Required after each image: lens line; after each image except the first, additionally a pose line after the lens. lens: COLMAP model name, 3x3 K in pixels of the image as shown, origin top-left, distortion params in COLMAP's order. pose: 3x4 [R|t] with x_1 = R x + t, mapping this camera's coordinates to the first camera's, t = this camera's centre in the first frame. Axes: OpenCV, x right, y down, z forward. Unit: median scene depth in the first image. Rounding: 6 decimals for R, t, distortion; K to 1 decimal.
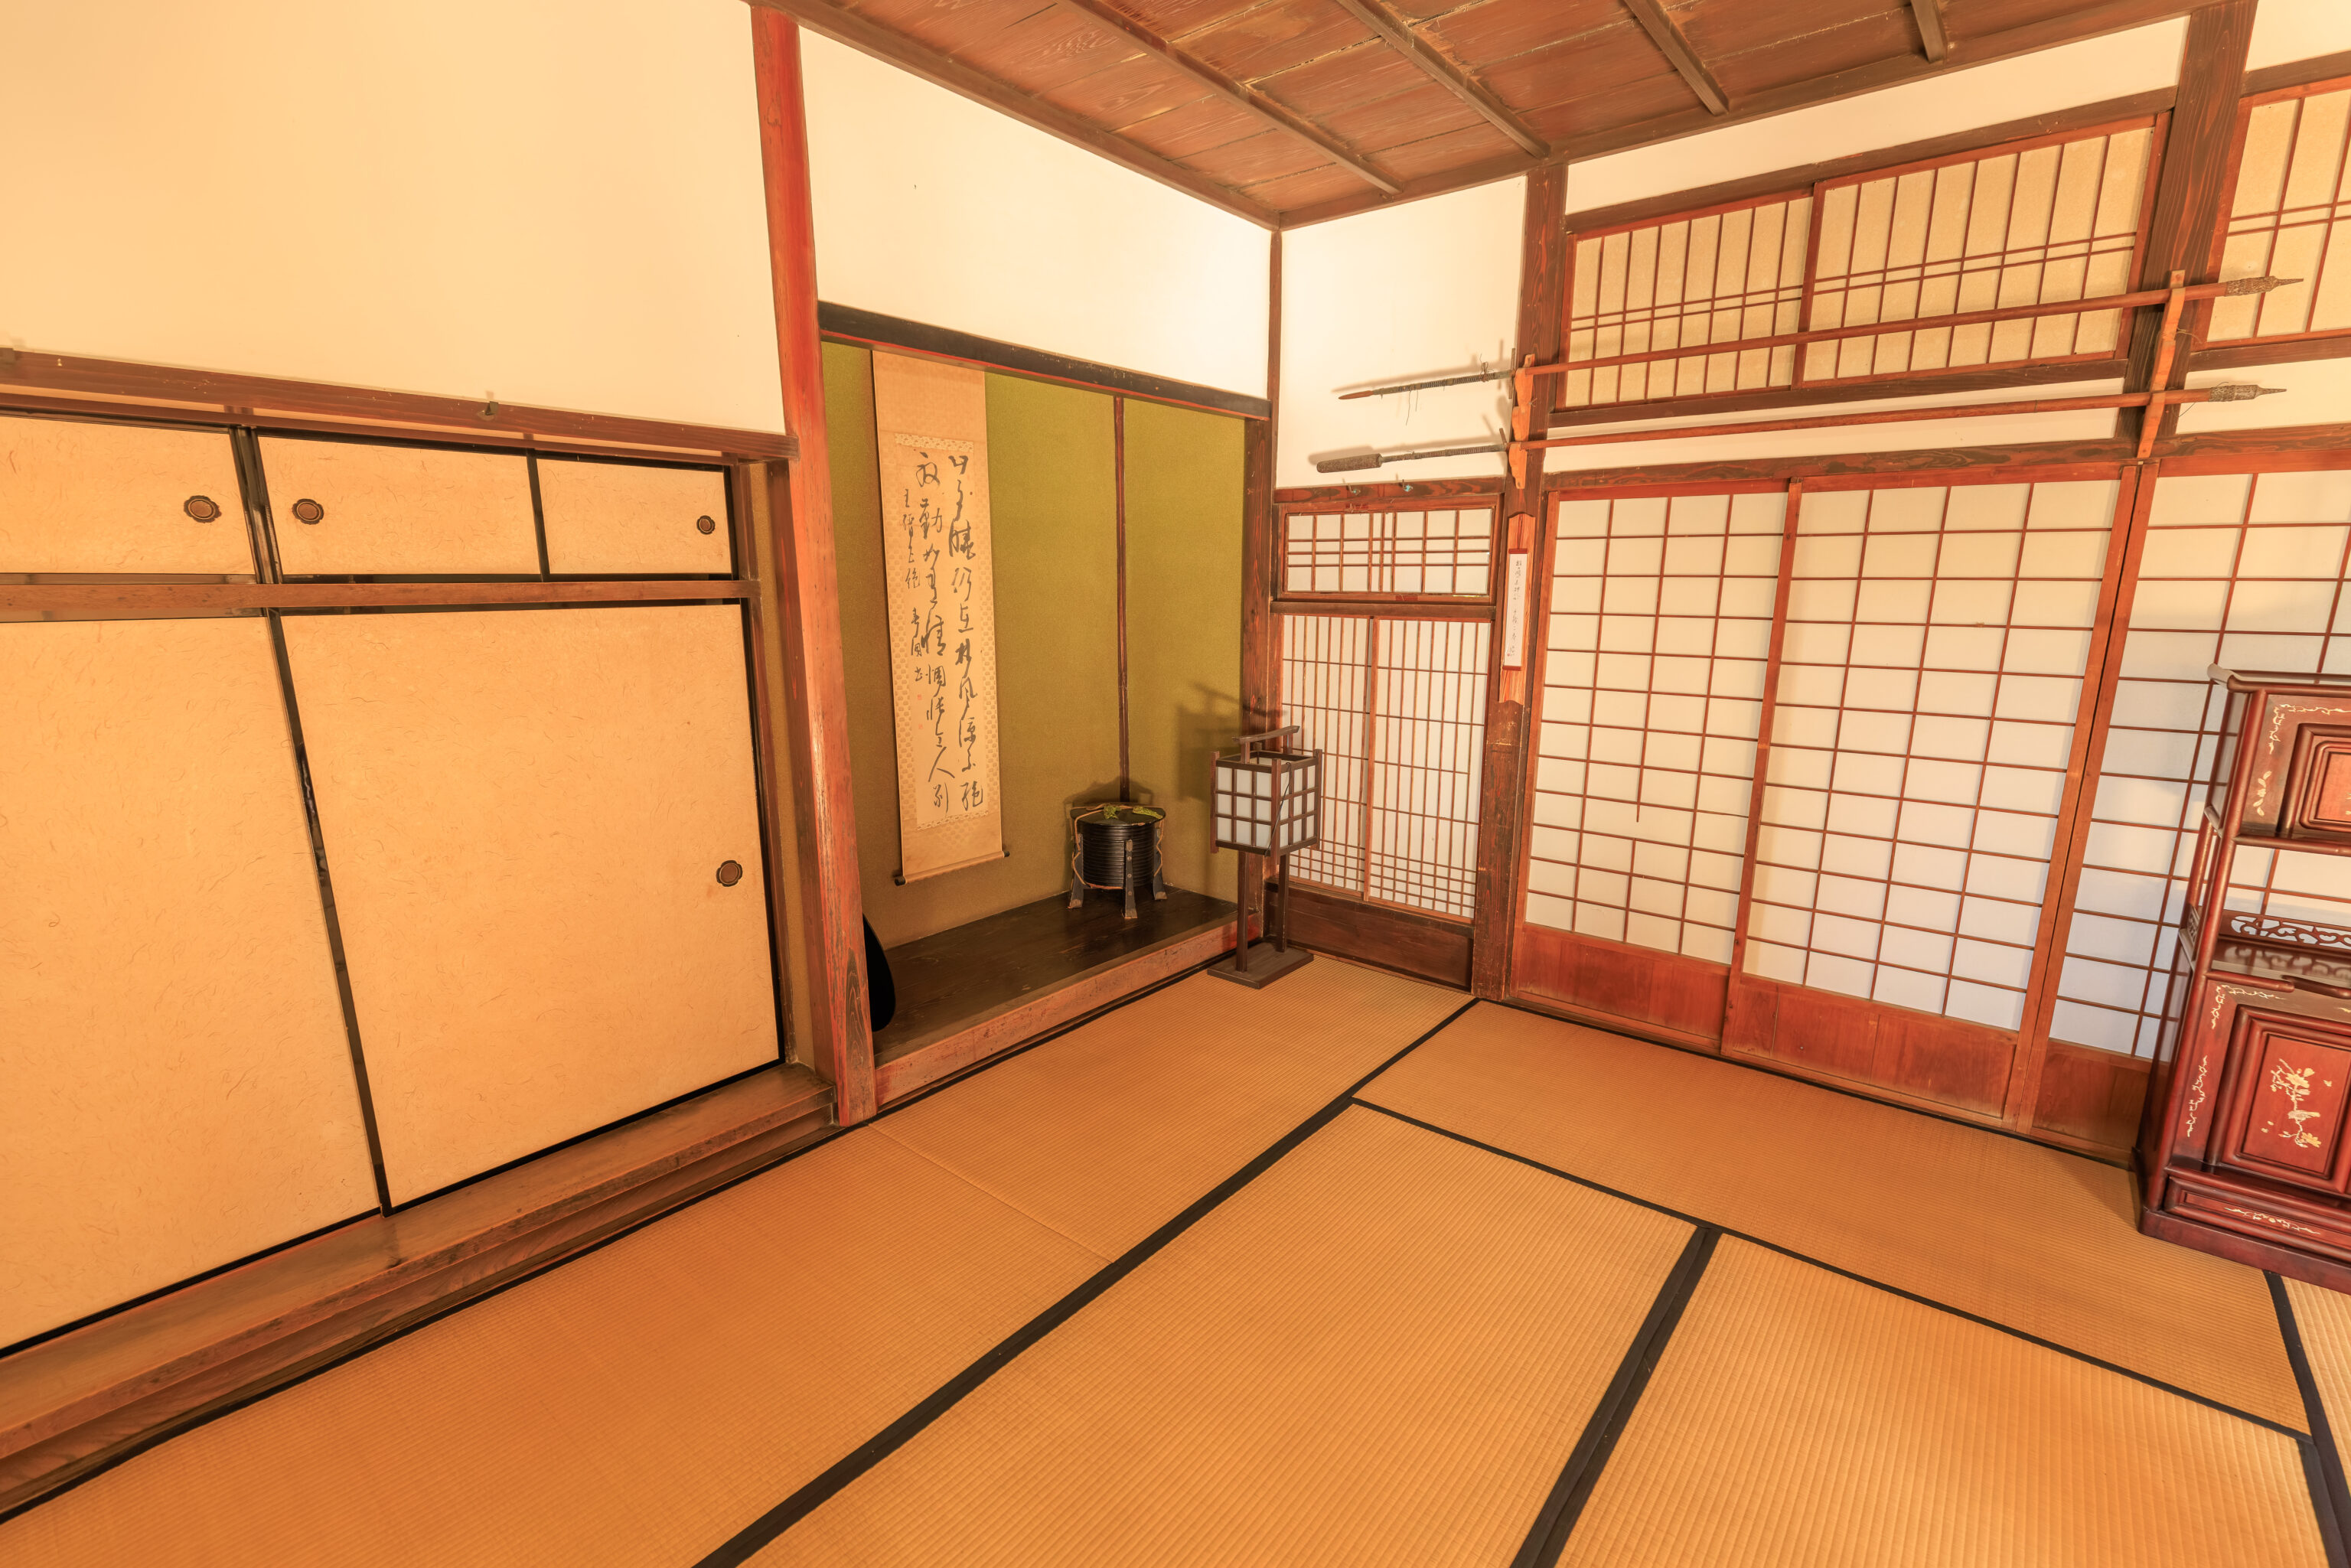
lens RADIAL K [[1040.0, 0, 1174.9], [0, 1040.0, 788.2], [0, 0, 1]] dist [0.009486, -0.005717]
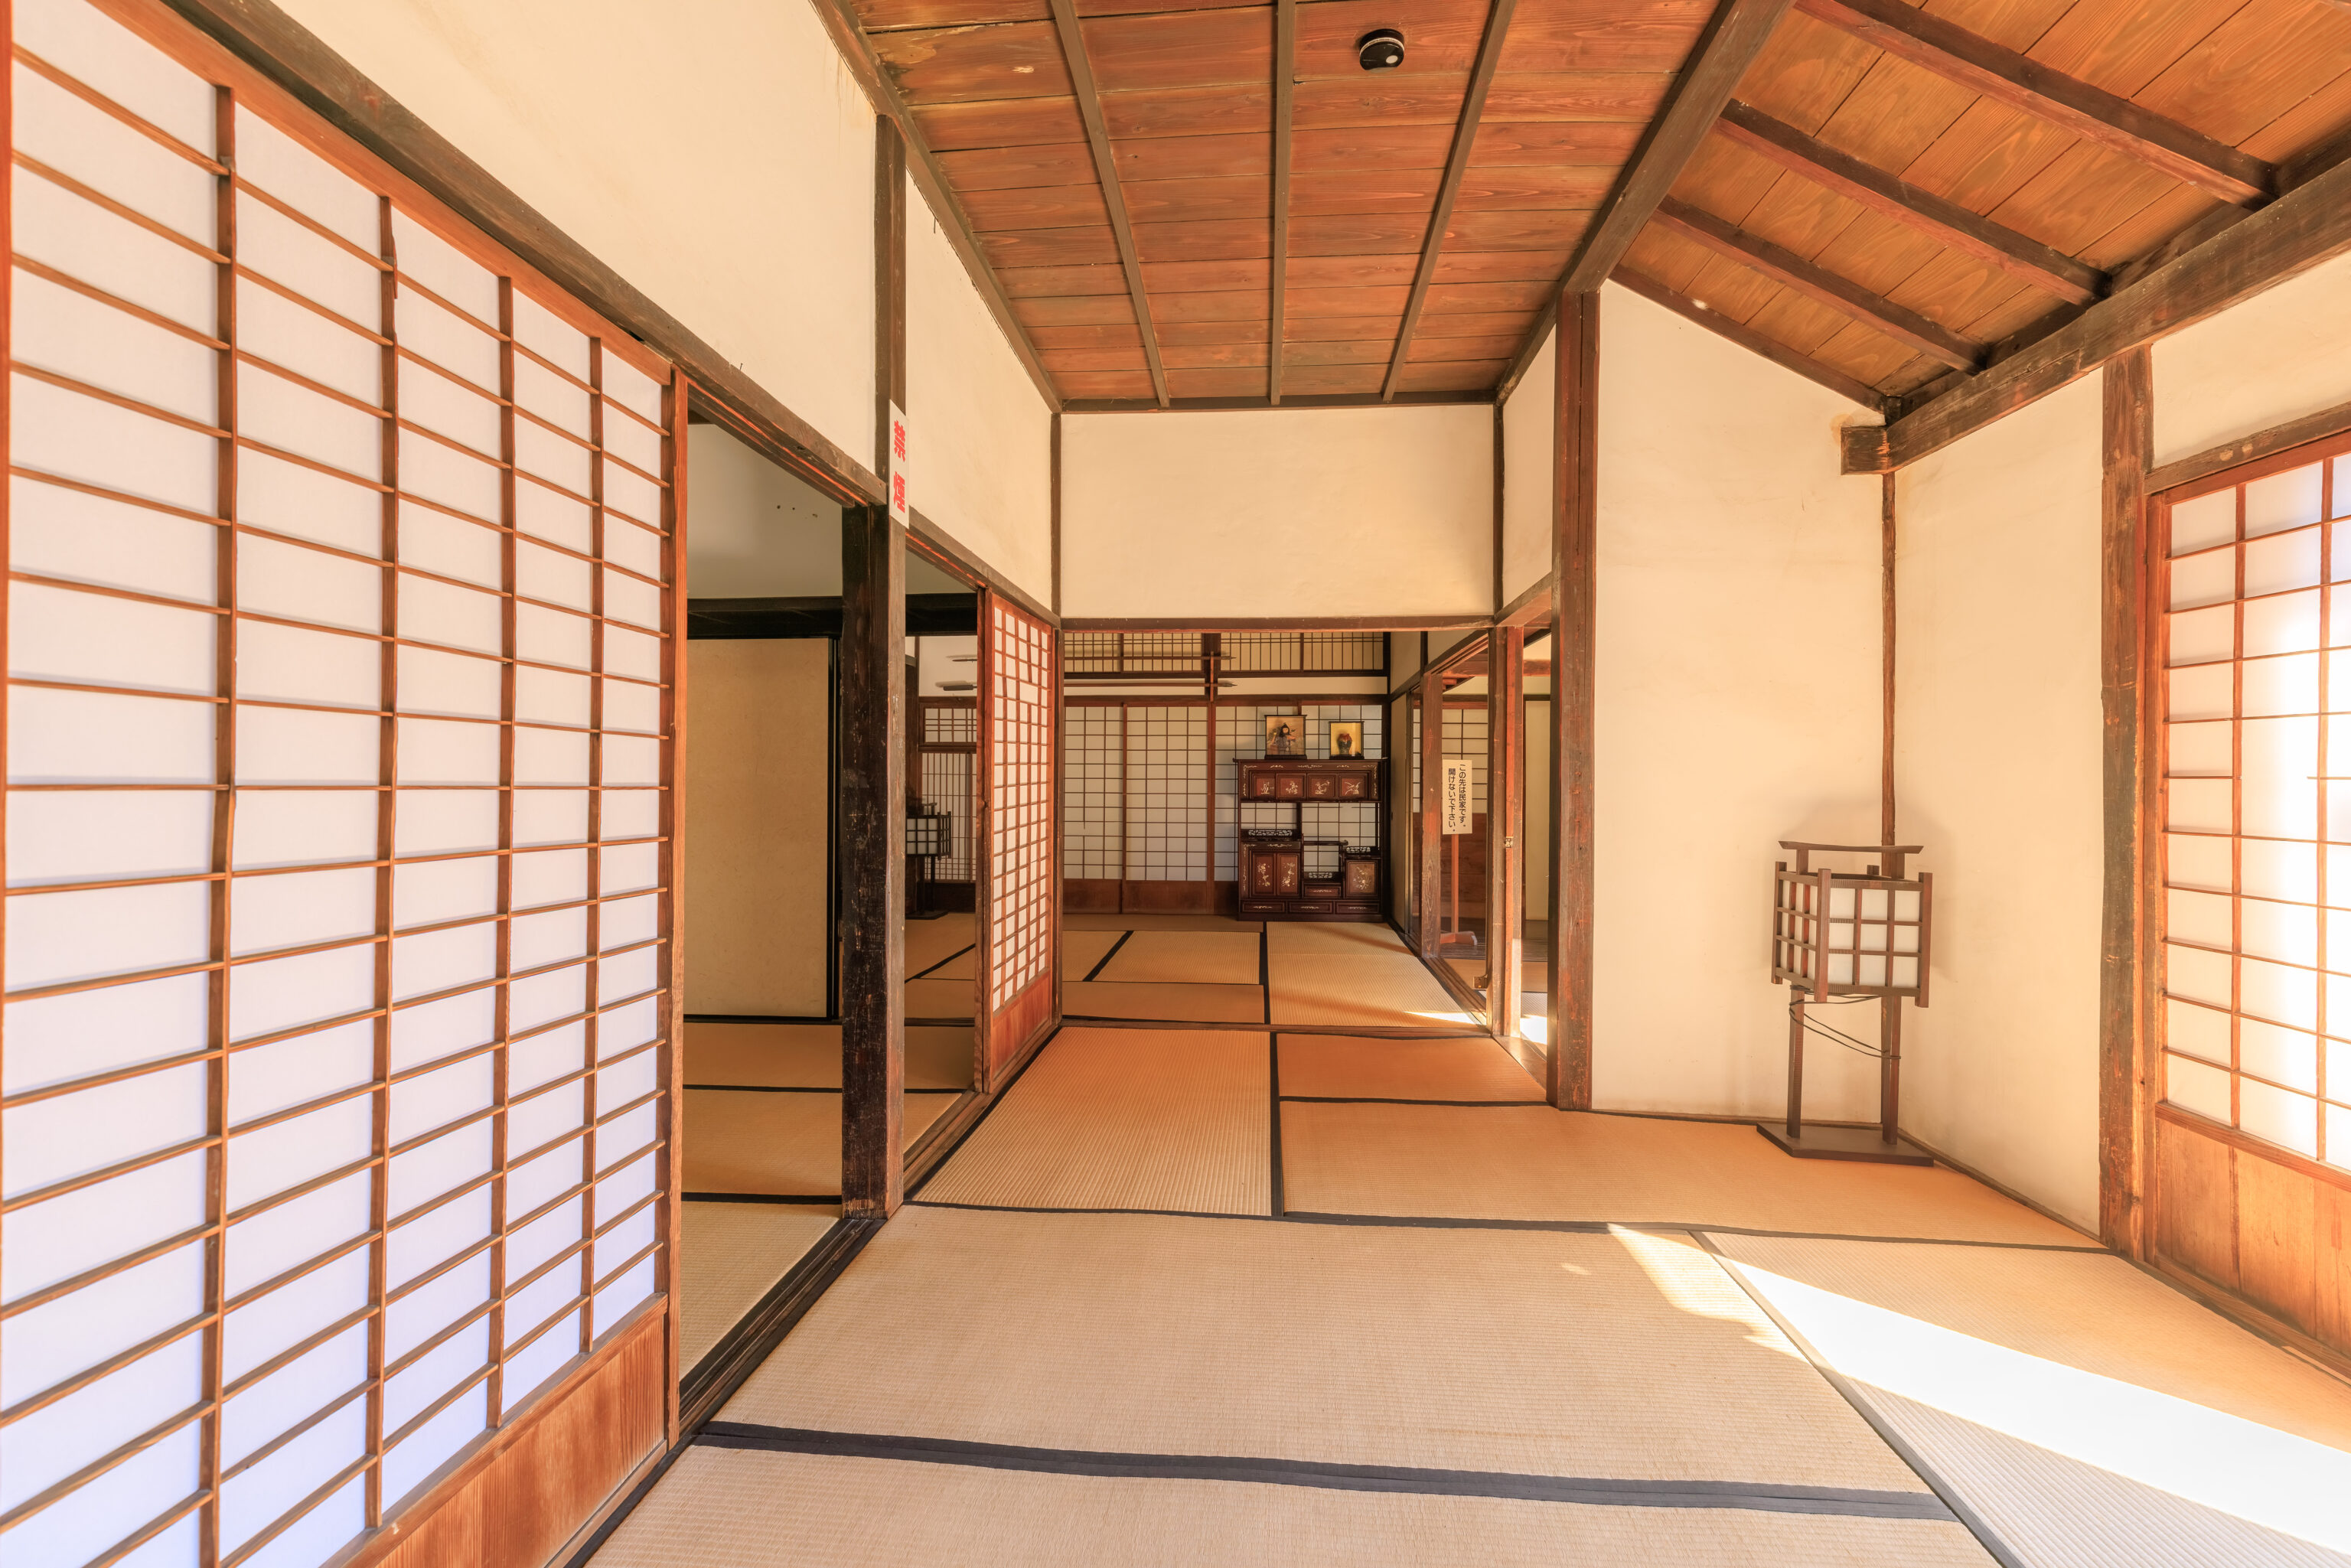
lens RADIAL K [[1040.0, 0, 1174.9], [0, 1040.0, 788.2], [0, 0, 1]] dist [0.009486, -0.005717]
pose [[0.820215, -0.002772, 0.572048, -0.868534], [0.114559, 0.980527, -0.159507, 0.381287], [-0.560467, 0.196363, 0.804561, -1.250115]]
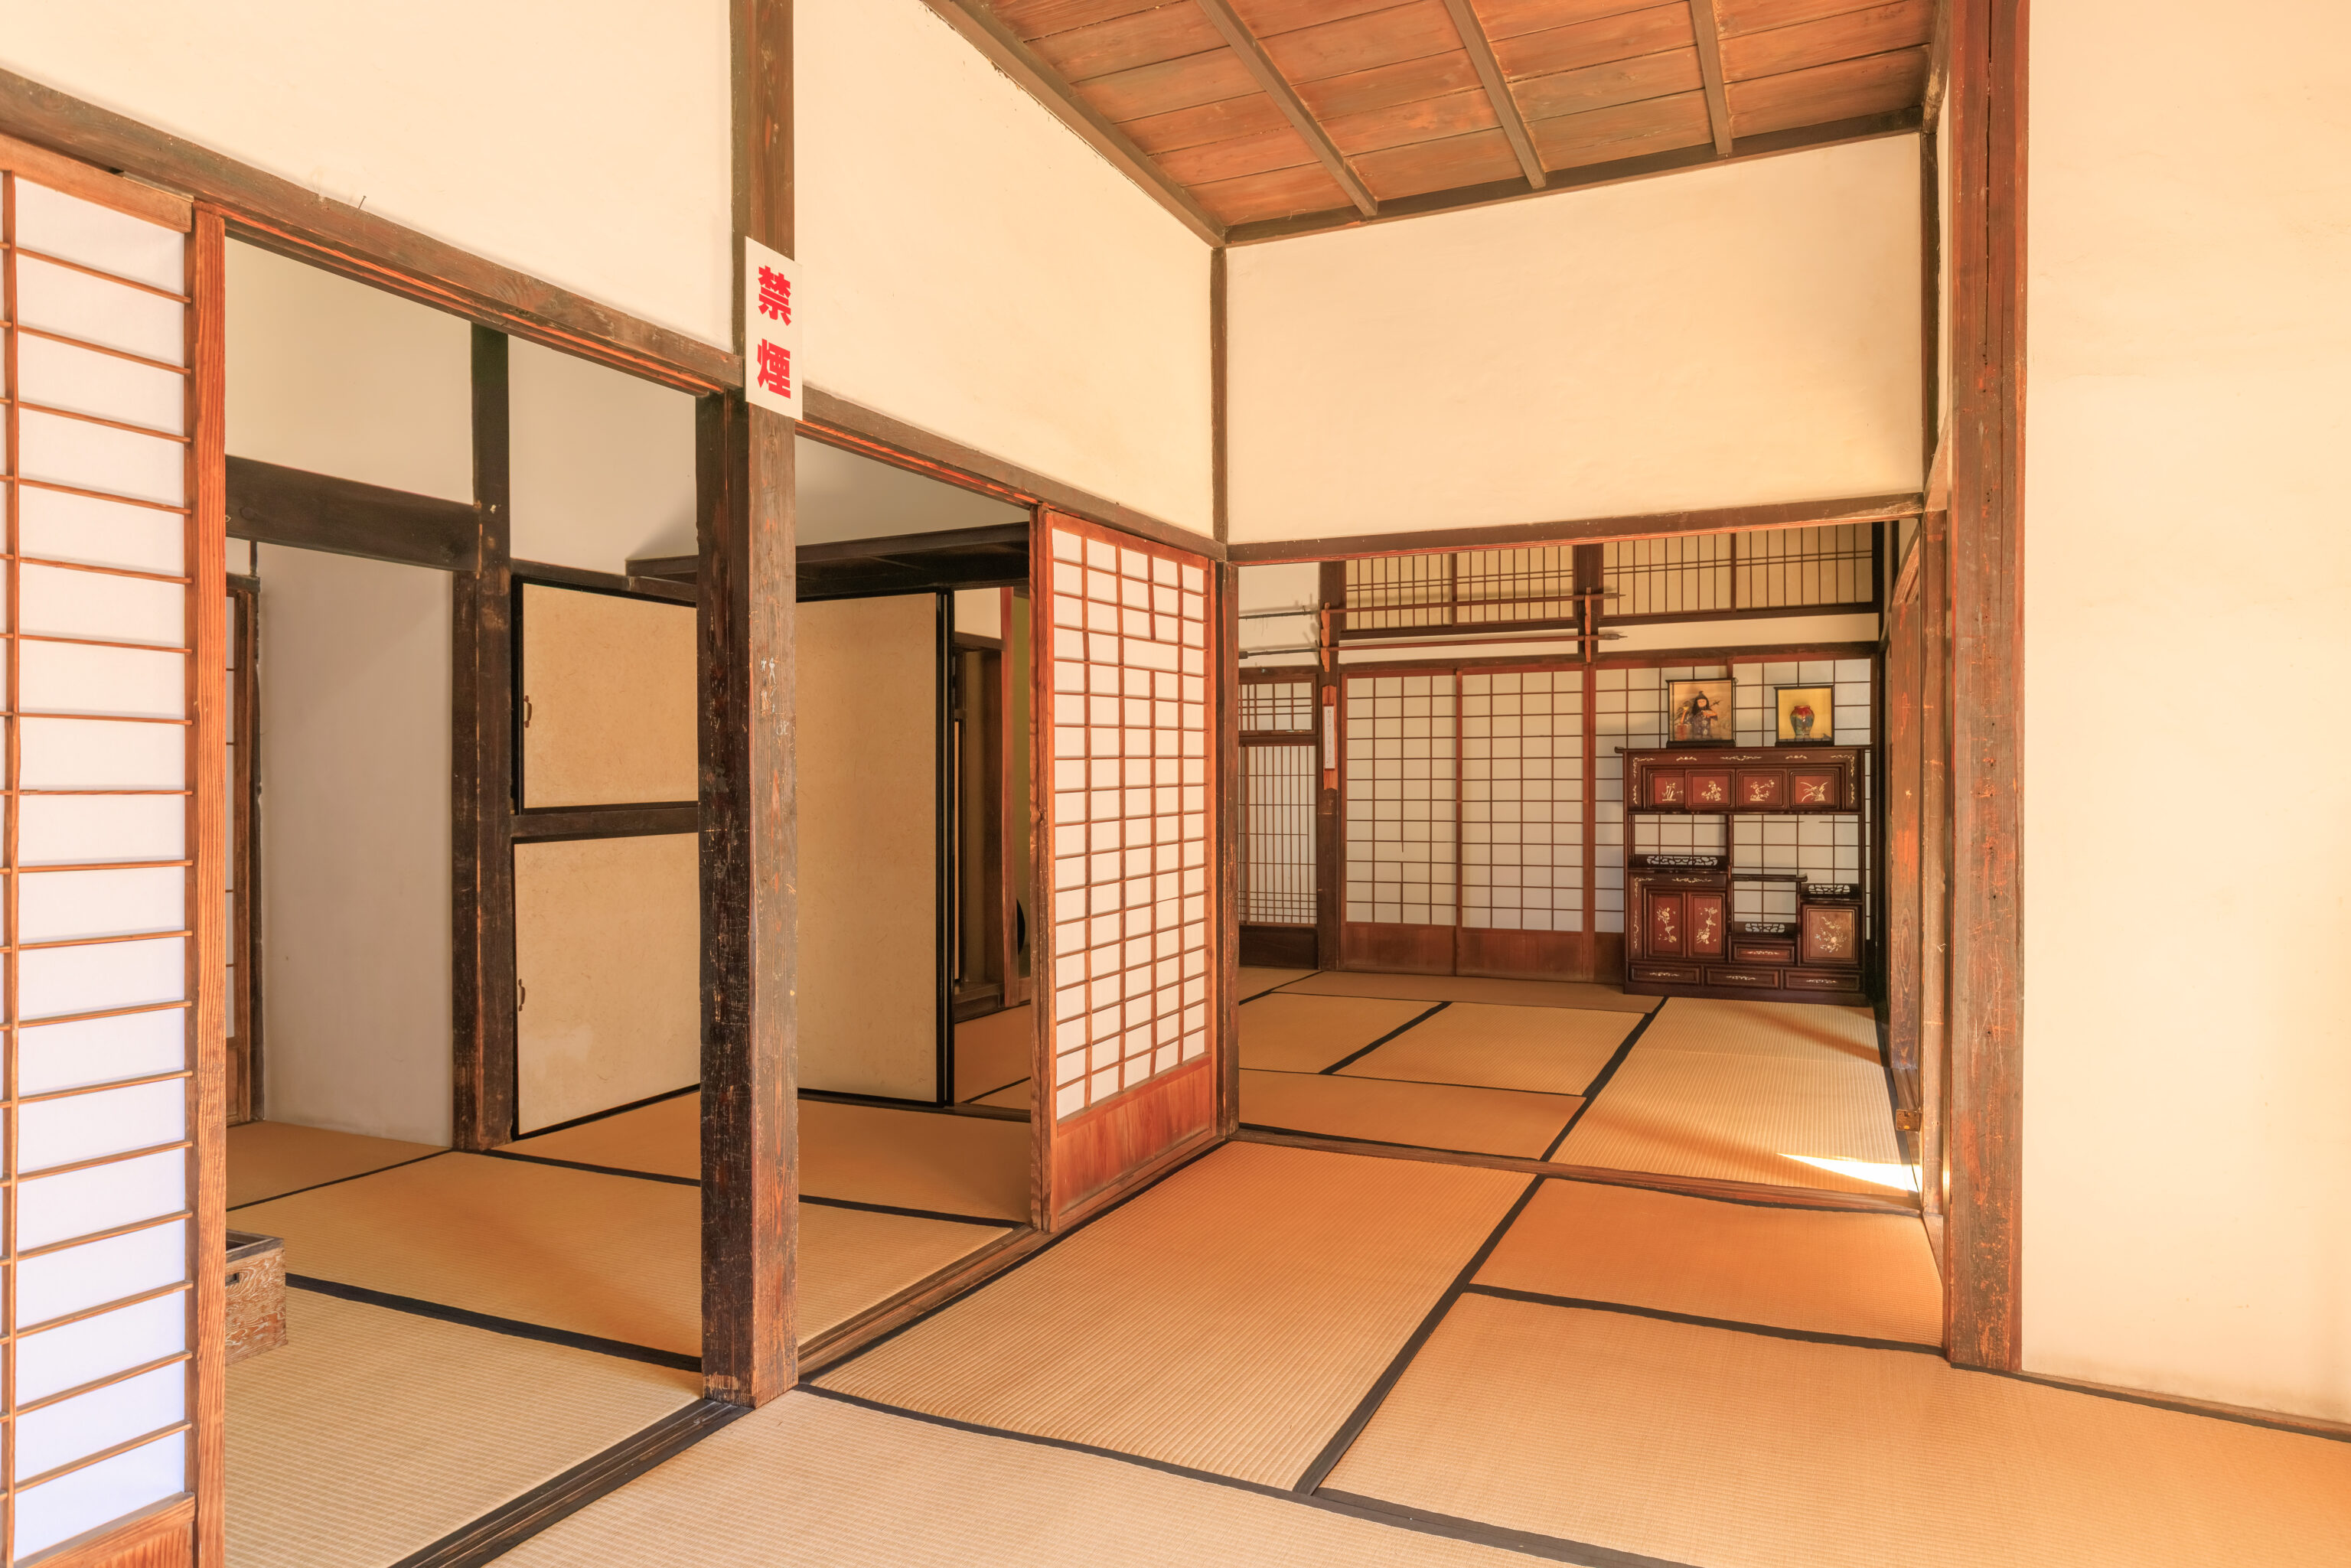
lens RADIAL K [[1411.9, 0, 1183.8], [0, 1411.9, 793.8], [0, 0, 1]] dist [0.000400, -0.001351]
pose [[0.964664, -0.006564, 0.263400, -0.576375], [0.058668, 0.979944, -0.190443, 0.387208], [-0.256867, 0.199167, 0.945702, -1.260185]]
